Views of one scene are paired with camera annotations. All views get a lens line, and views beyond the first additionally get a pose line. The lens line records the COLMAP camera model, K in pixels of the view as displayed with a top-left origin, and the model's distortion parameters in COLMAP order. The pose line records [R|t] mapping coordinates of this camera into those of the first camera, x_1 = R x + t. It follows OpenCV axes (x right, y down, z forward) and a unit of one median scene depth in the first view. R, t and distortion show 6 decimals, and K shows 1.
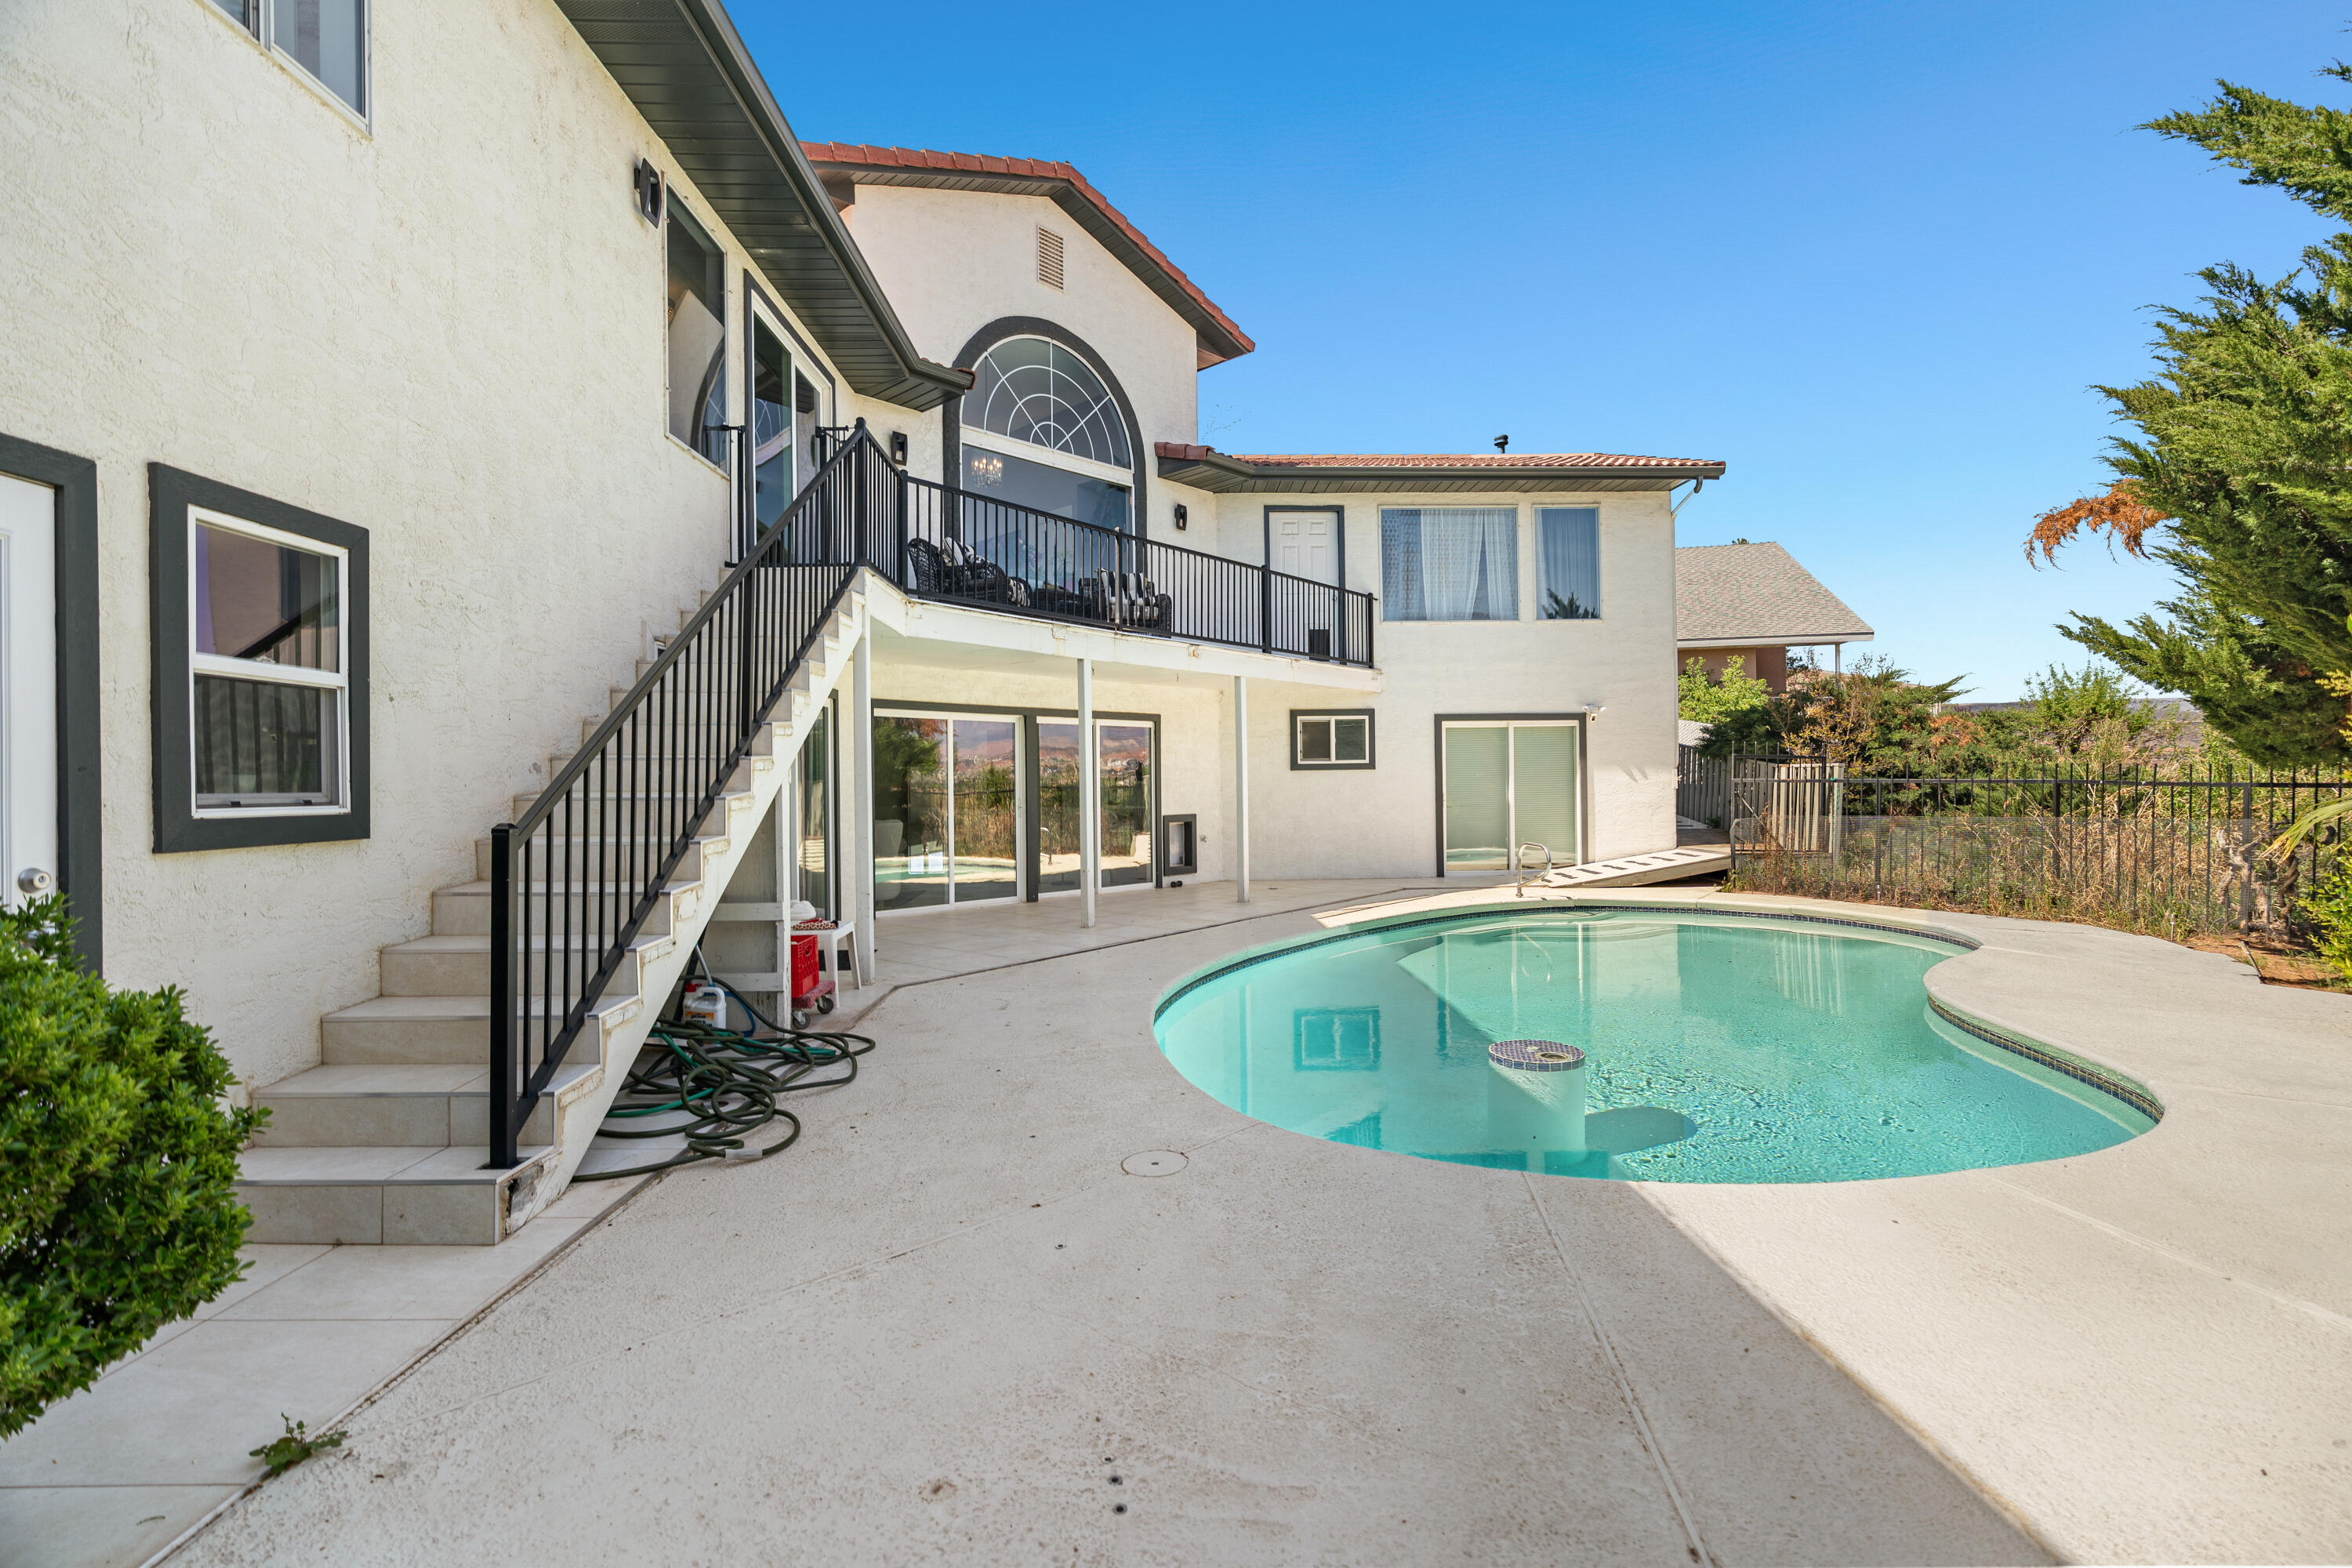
lens RADIAL K [[1072.7, 0, 1182.4], [0, 1072.7, 774.9], [0, 0, 1]] dist [-0.003258, 0.001552]
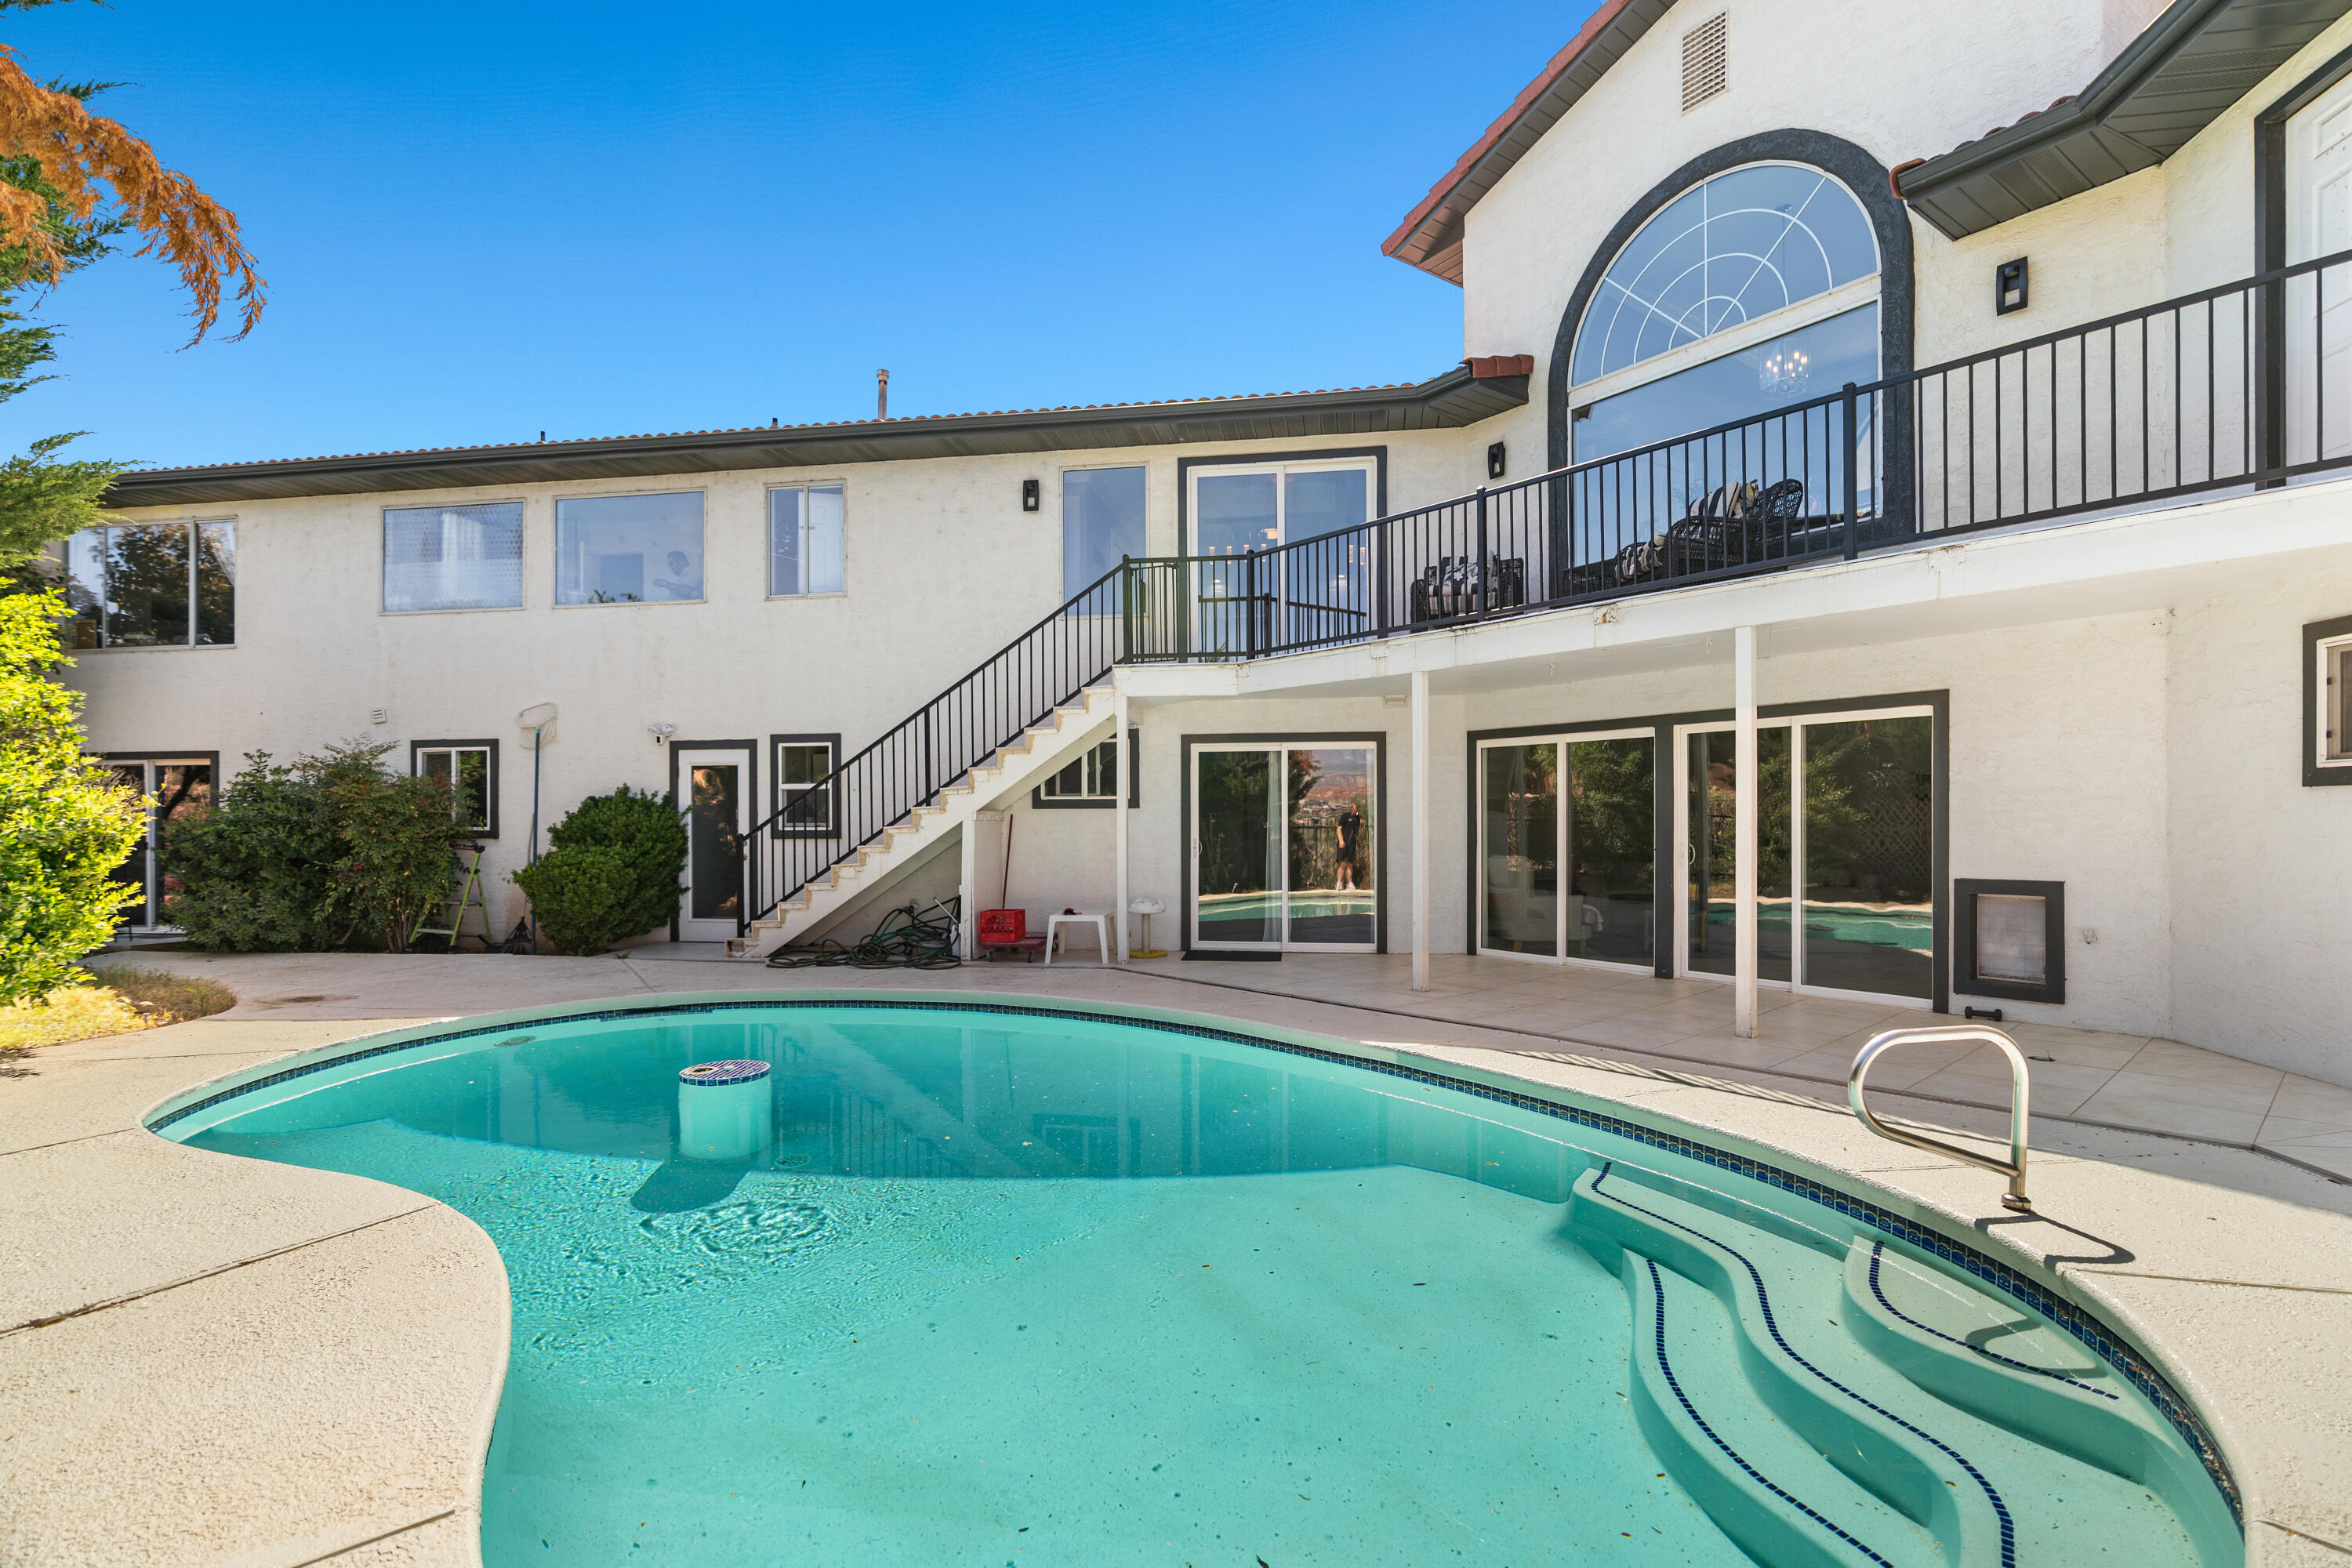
lens RADIAL K [[1121.1, 0, 1175.0], [0, 1121.1, 818.8], [0, 0, 1]] dist [-0.002014, -0.000127]
pose [[-0.214085, 0.006842, -0.976791, 0.601708], [0.010213, 0.999936, 0.004765, 0.001599], [0.976762, -0.008955, -0.214141, 0.738761]]
